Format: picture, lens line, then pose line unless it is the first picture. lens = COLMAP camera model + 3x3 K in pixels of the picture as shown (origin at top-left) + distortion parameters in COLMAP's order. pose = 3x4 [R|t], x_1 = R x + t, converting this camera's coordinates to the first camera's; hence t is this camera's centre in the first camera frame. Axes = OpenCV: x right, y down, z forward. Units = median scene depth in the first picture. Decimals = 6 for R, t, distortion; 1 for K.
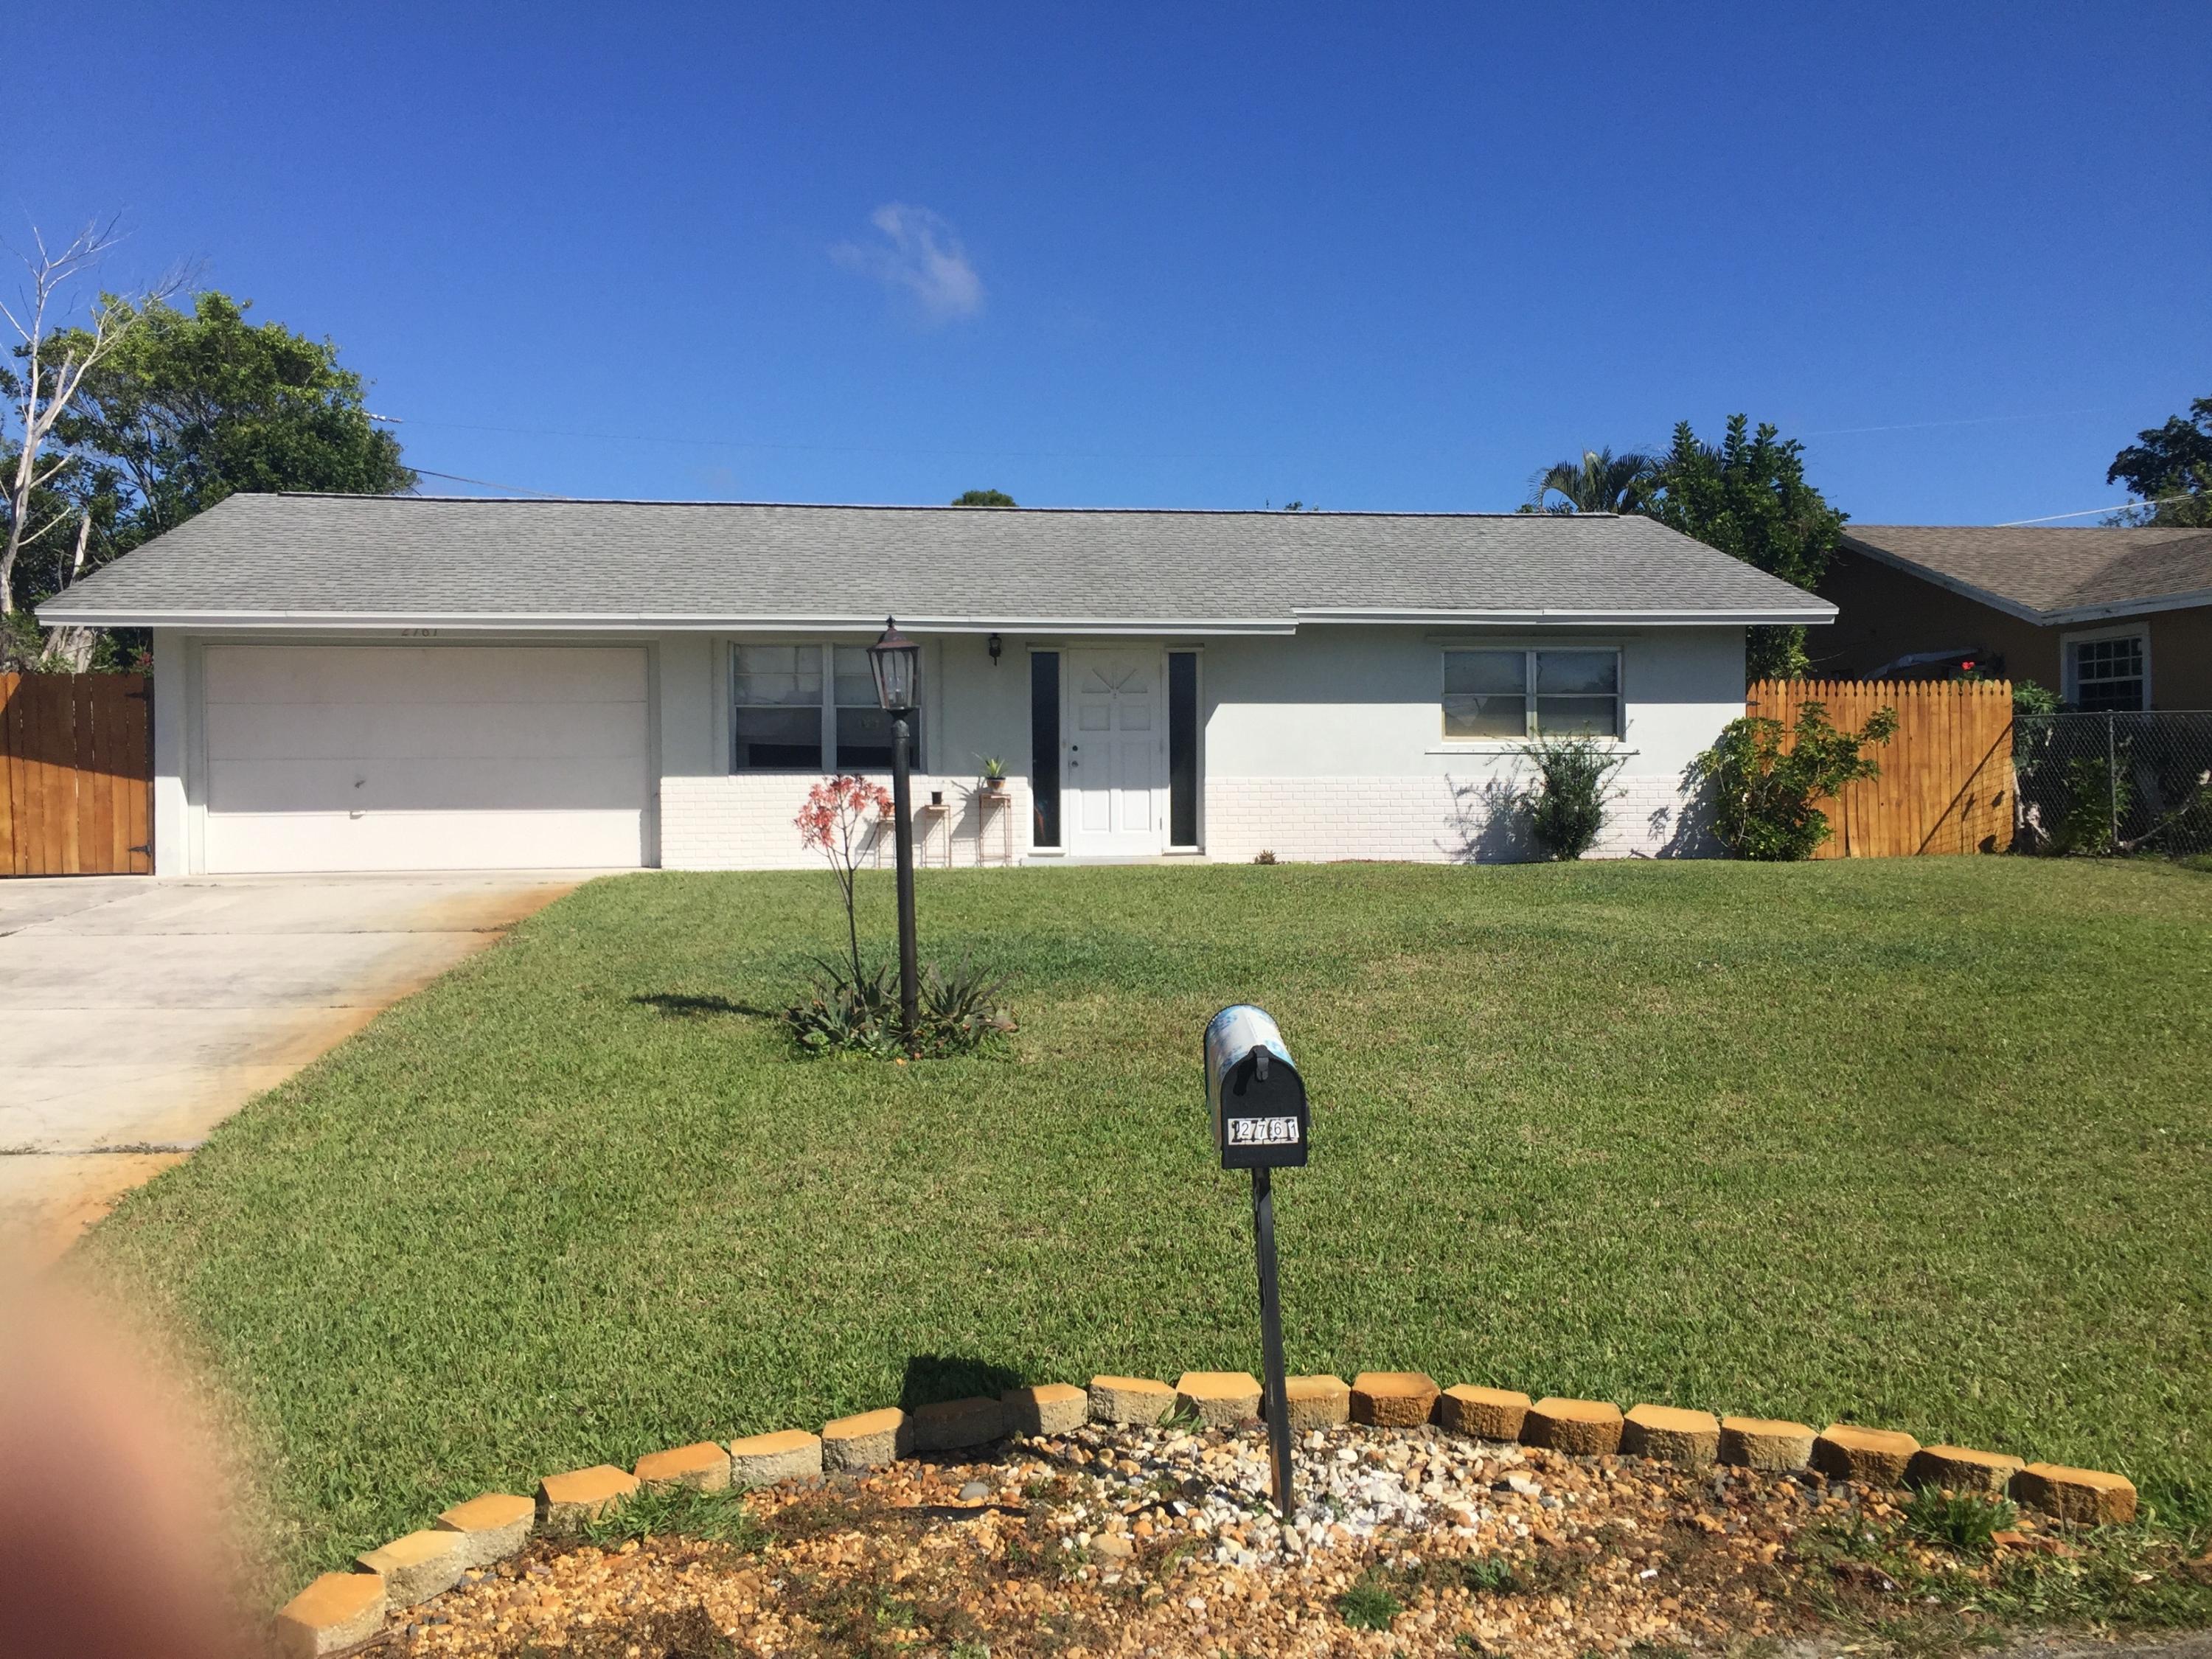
lens RADIAL K [[1851.6, 0, 1106.0], [0, 1851.6, 829.5], [0, 0, 1]] dist [0.068935, -0.076992]
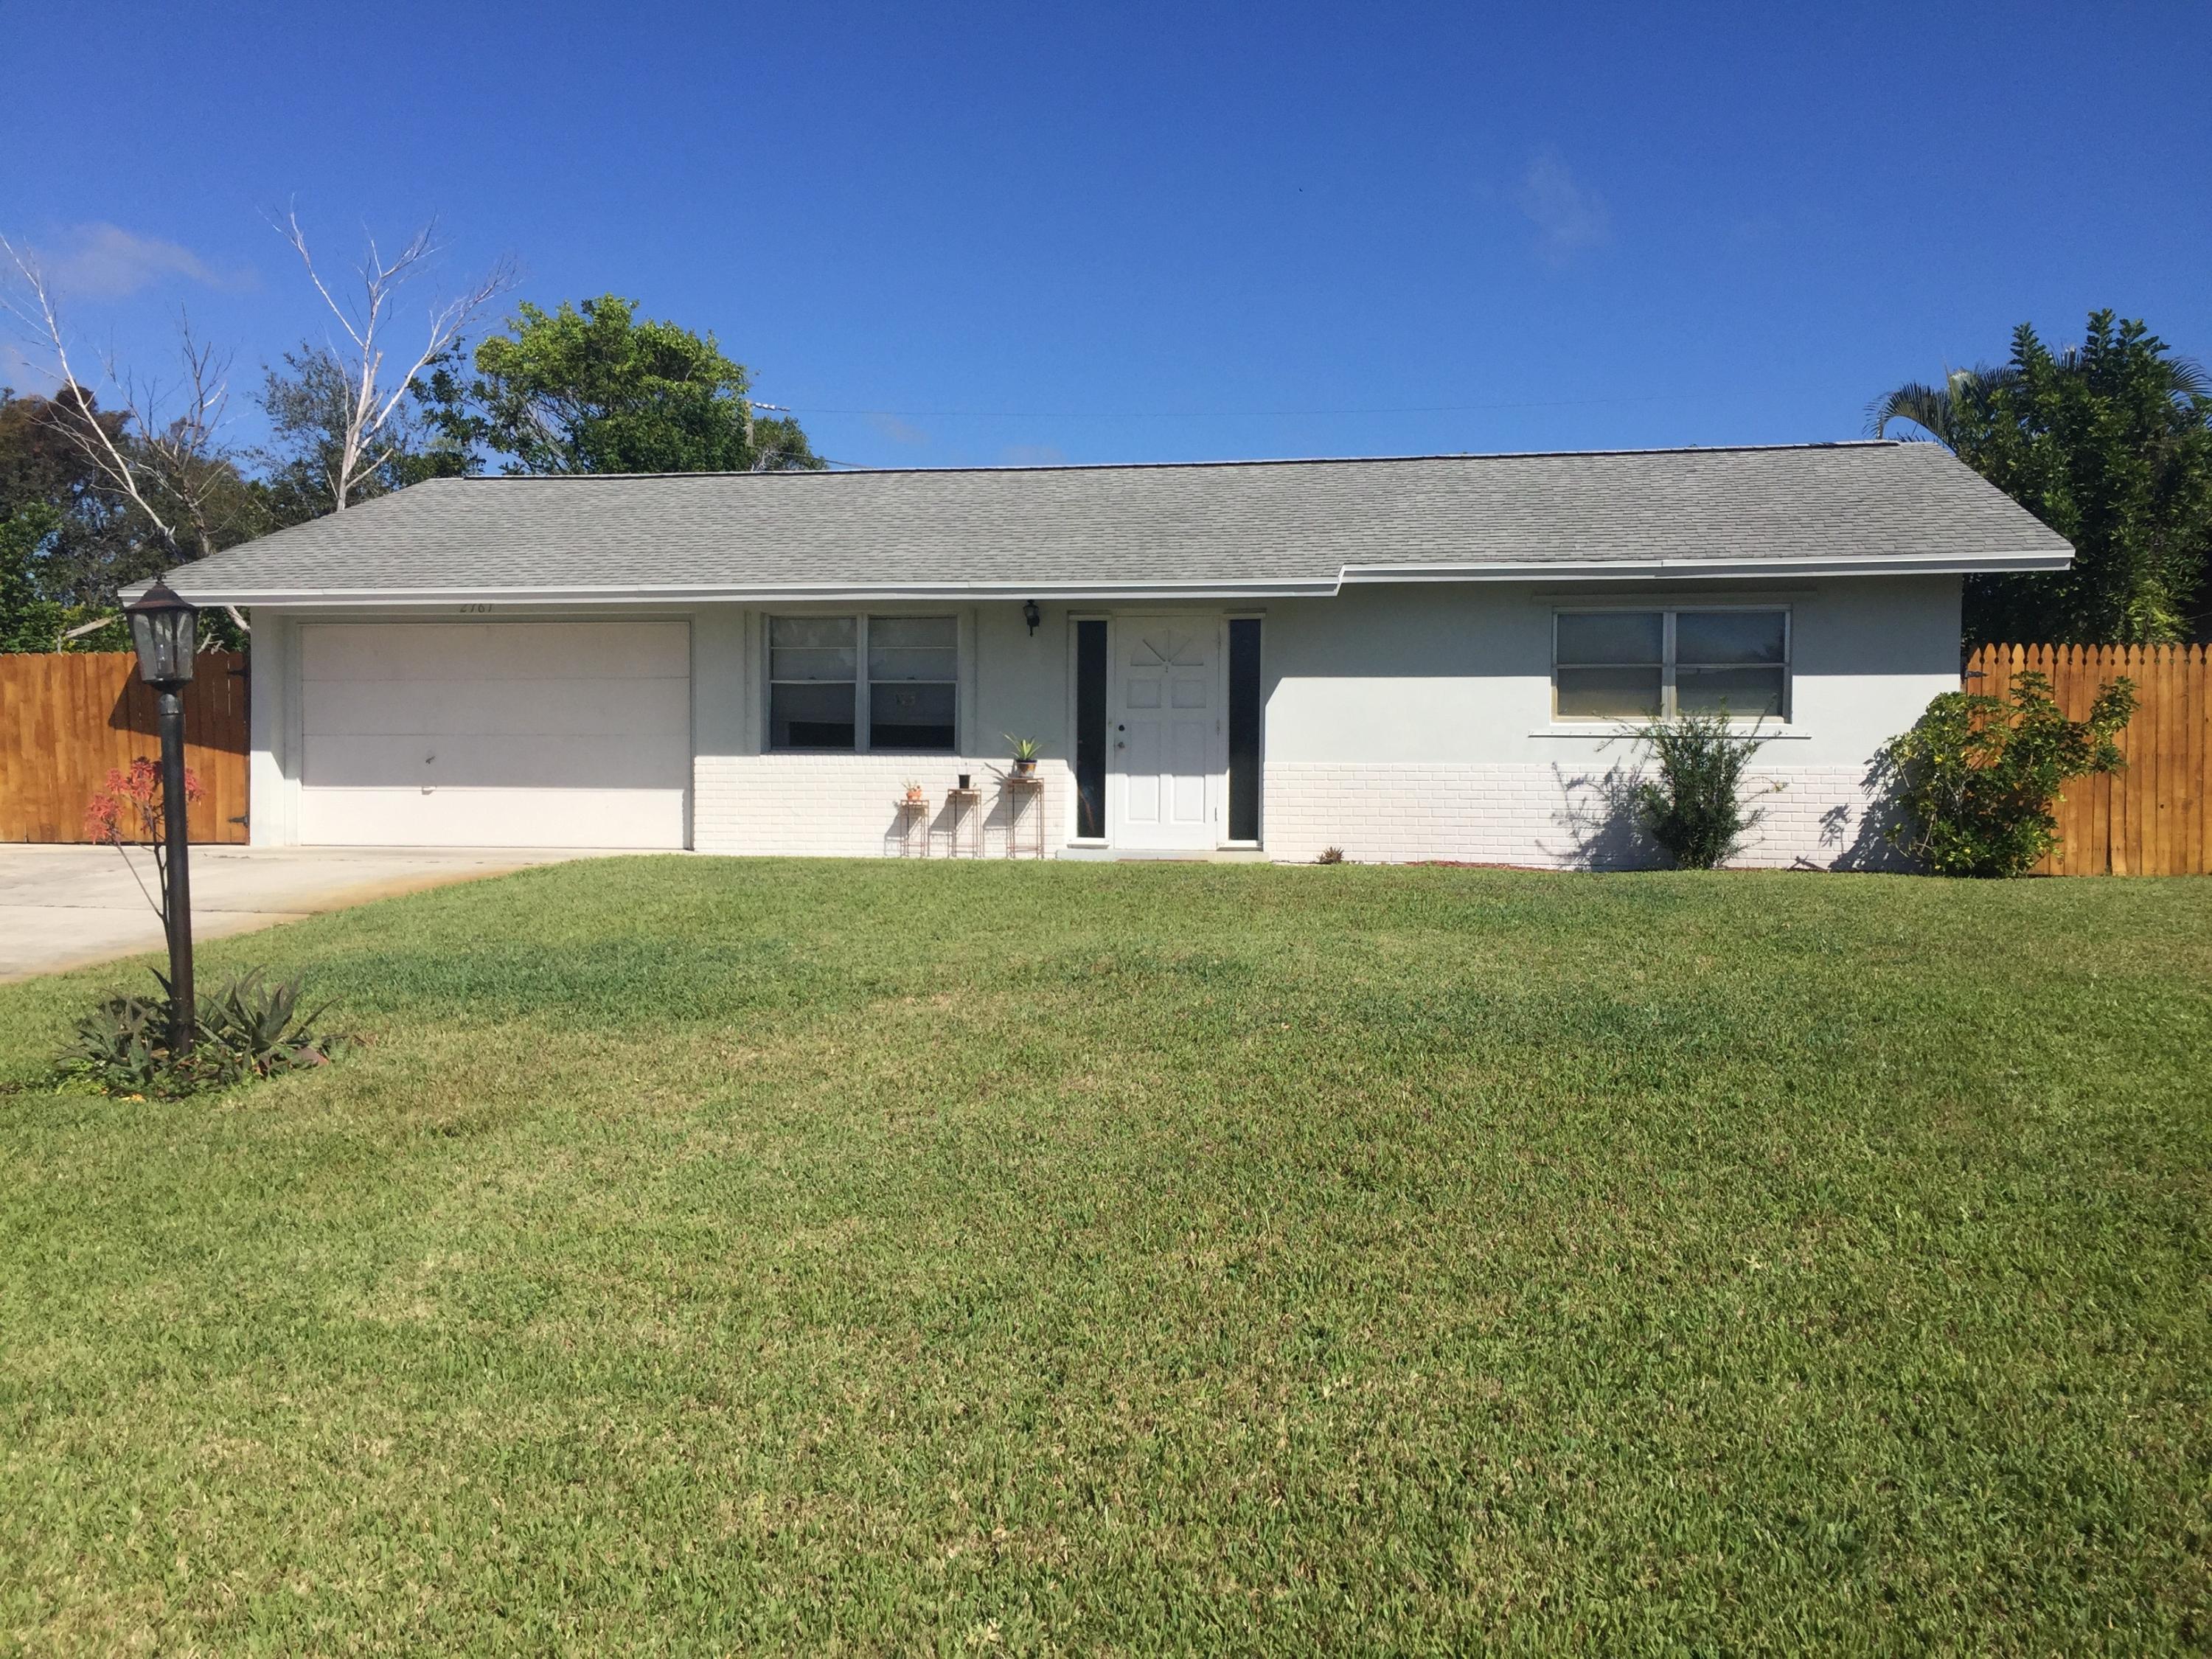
lens RADIAL K [[1851.6, 0, 1106.0], [0, 1851.6, 829.5], [0, 0, 1]] dist [0.068935, -0.076992]
pose [[0.952653, 0.021685, -0.303284, 0.246662], [-0.017793, 0.999720, 0.015590, -0.008757], [0.303537, -0.009455, 0.952773, 0.145965]]
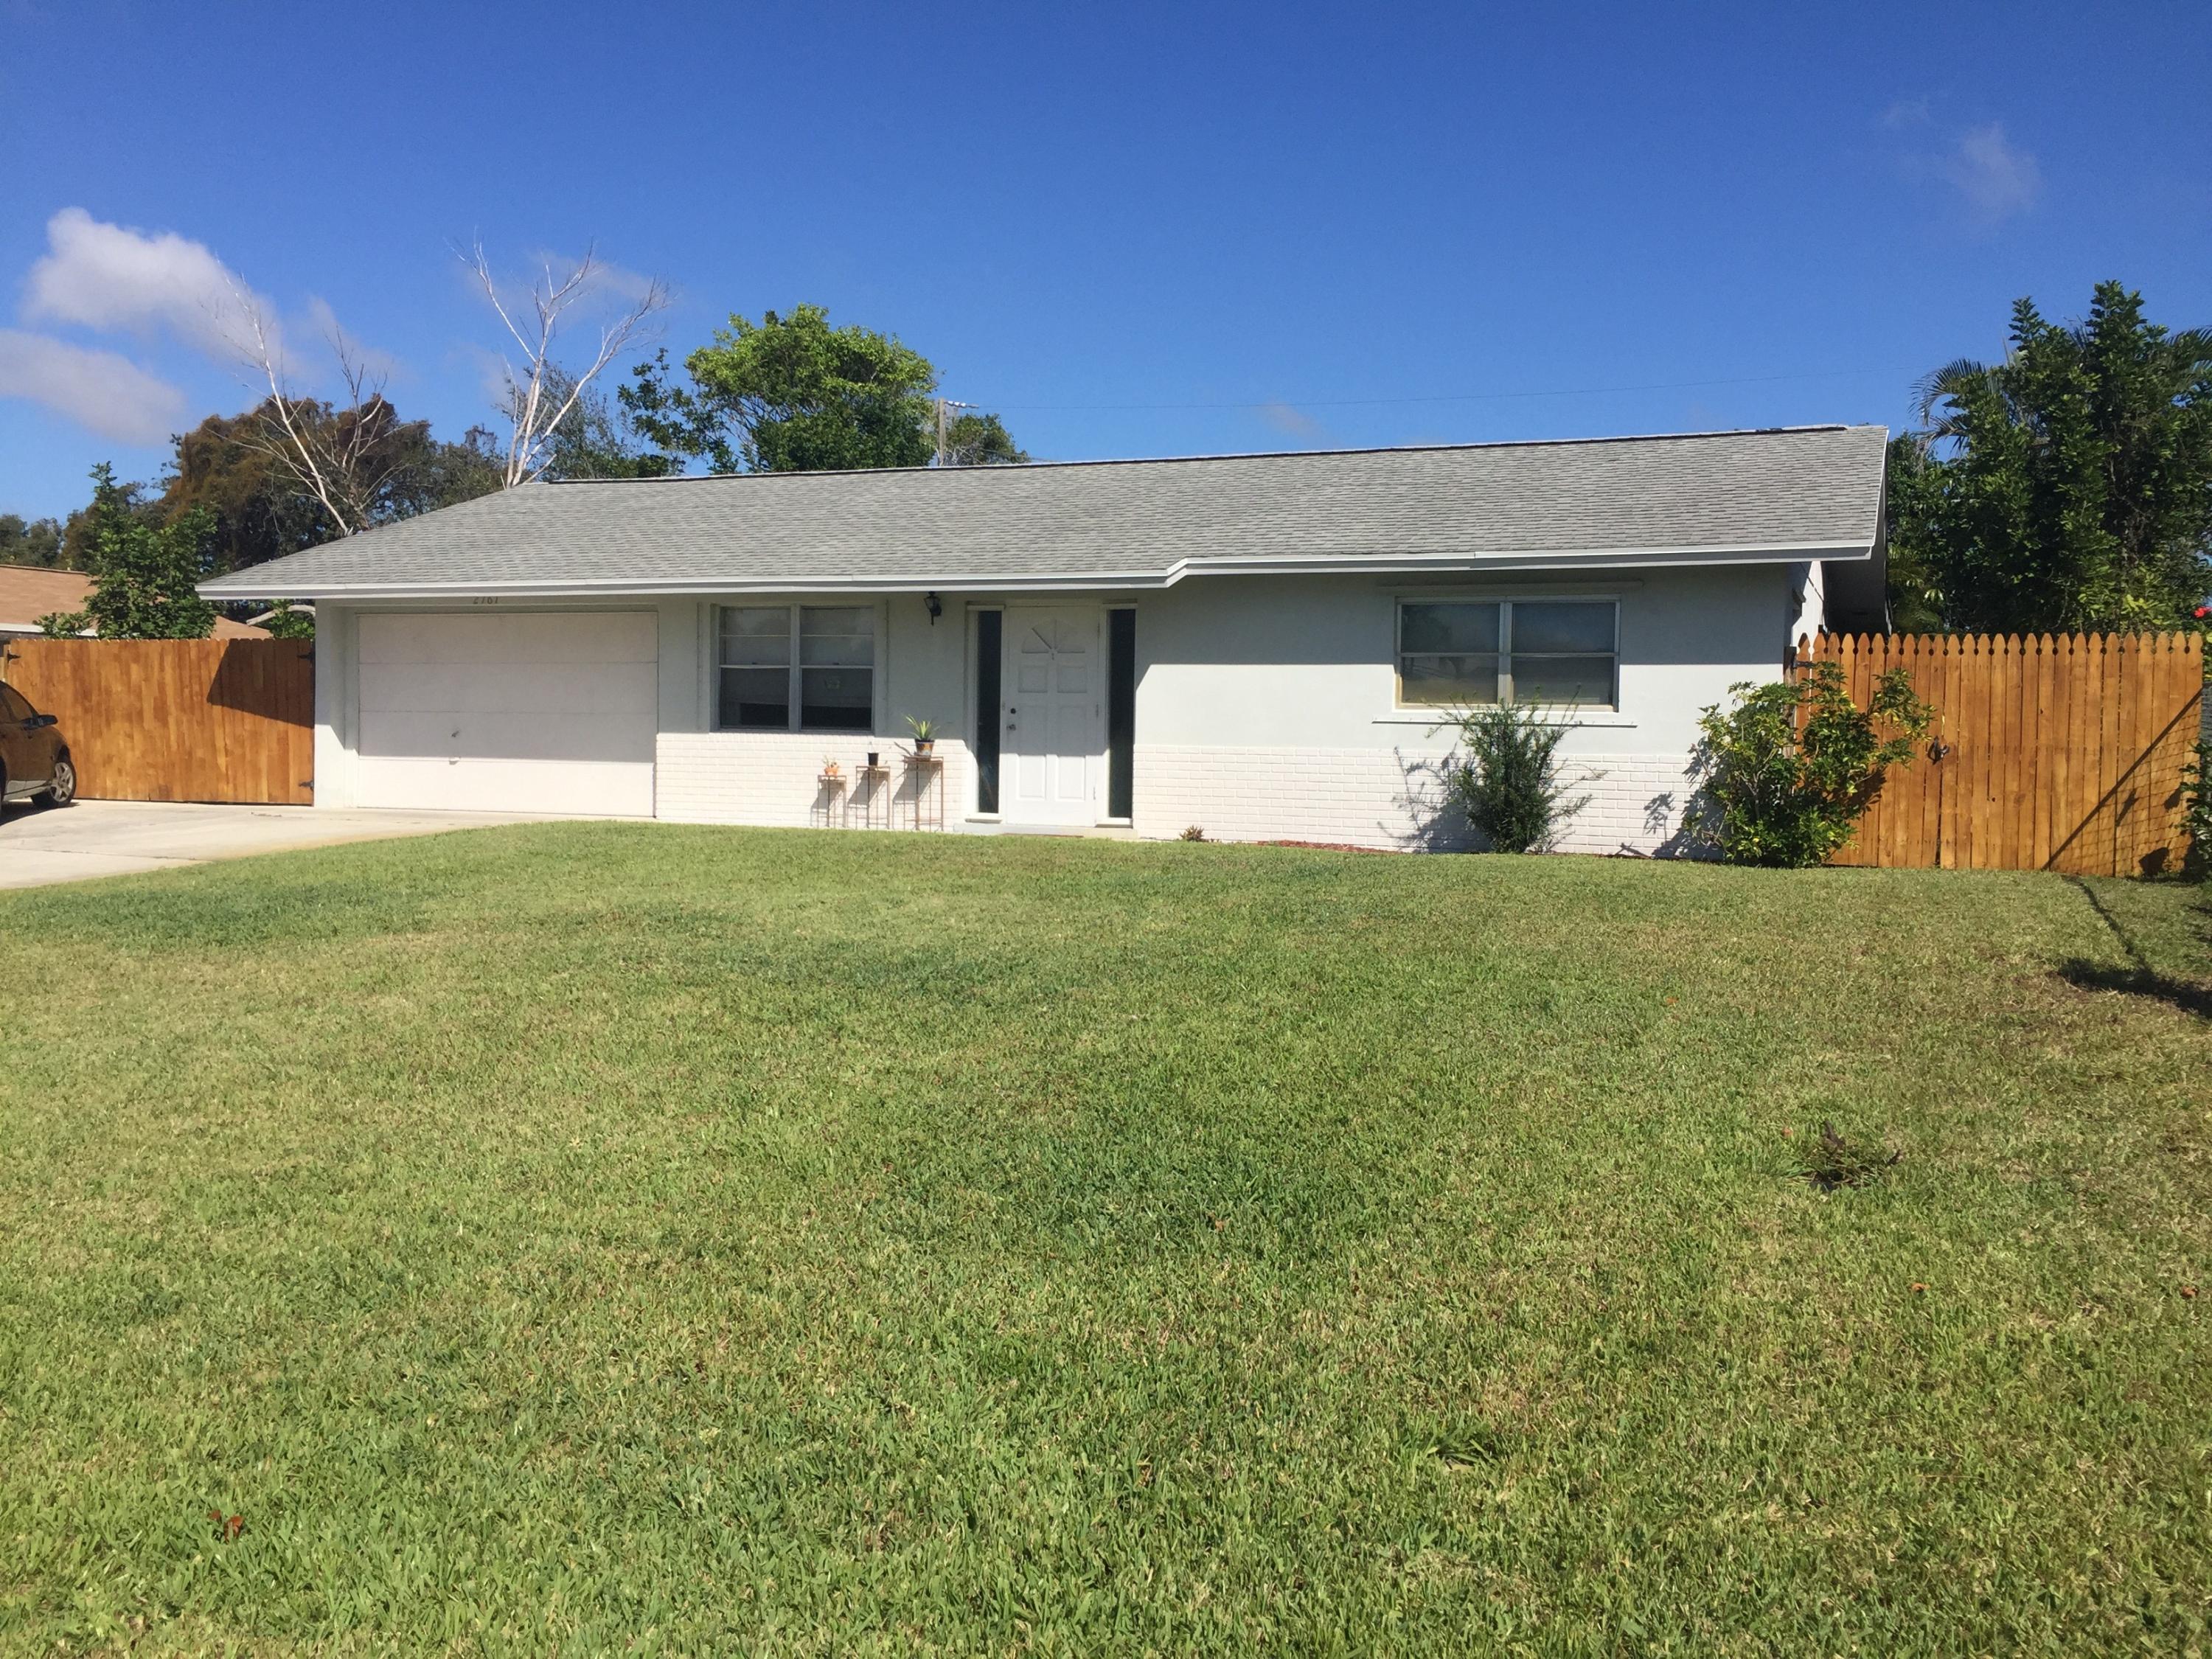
lens RADIAL K [[1844.7, 0, 1087.1], [0, 1844.7, 836.2], [0, 0, 1]] dist [0.048319, -0.004798]
pose [[0.877522, 0.044964, -0.477424, 0.471626], [-0.033498, 0.998910, 0.032508, -0.011476], [0.478365, -0.012534, 0.878071, 0.179751]]
